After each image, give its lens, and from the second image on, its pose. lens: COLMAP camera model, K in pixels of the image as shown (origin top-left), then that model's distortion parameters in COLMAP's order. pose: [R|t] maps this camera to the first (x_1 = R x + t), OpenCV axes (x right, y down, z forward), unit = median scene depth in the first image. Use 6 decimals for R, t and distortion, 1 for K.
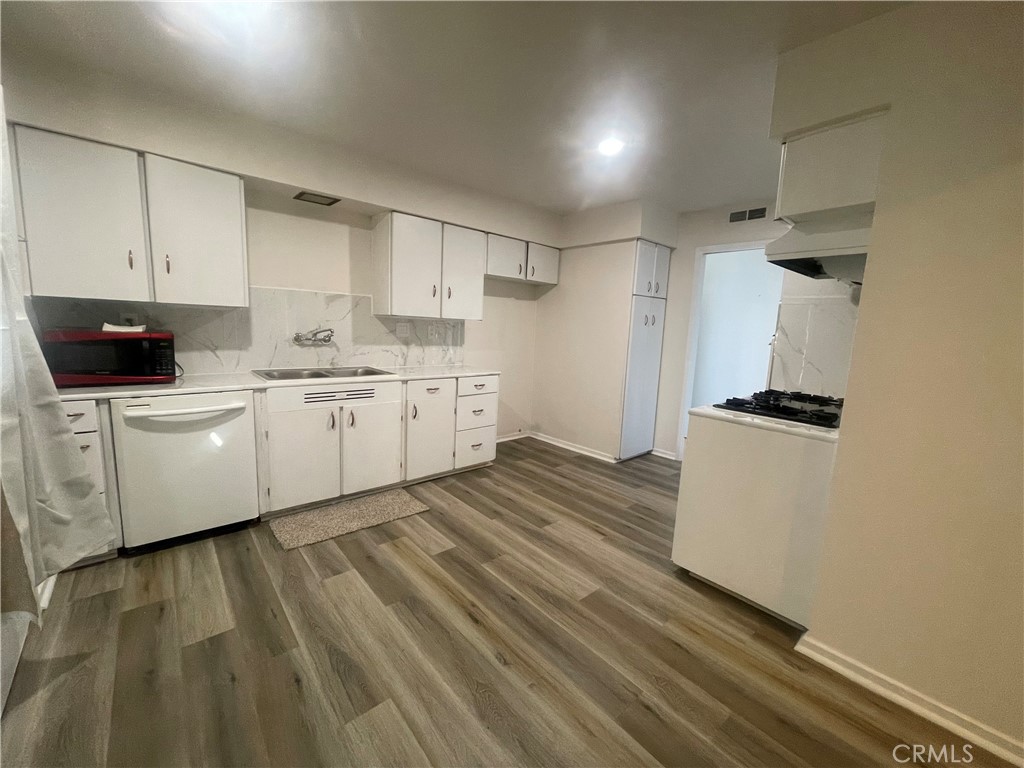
lens RADIAL K [[410.0, 0, 510.3], [0, 410.0, 381.9], [0, 0, 1]] dist [-0.000808, -0.000093]
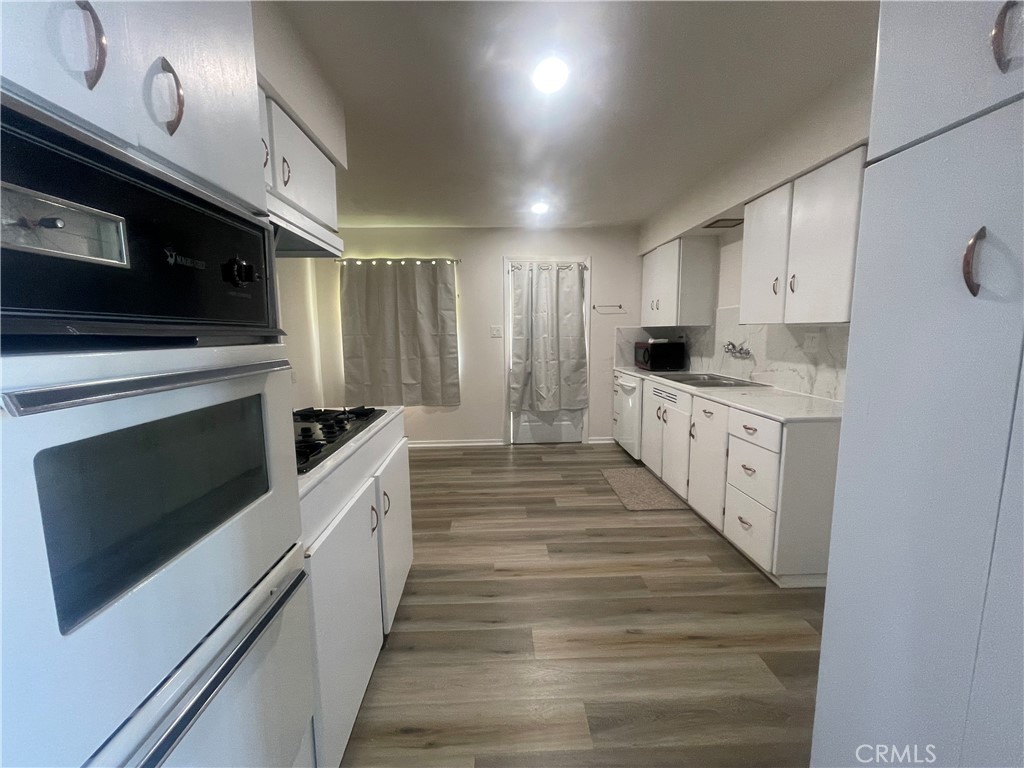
lens RADIAL K [[410.0, 0, 510.3], [0, 410.0, 381.9], [0, 0, 1]] dist [-0.000808, -0.000093]
pose [[-0.623052, 0.058140, -0.780017, 0.721782], [-0.126867, 0.976517, 0.174124, -0.139288], [0.771823, 0.207446, -0.601045, 1.217470]]
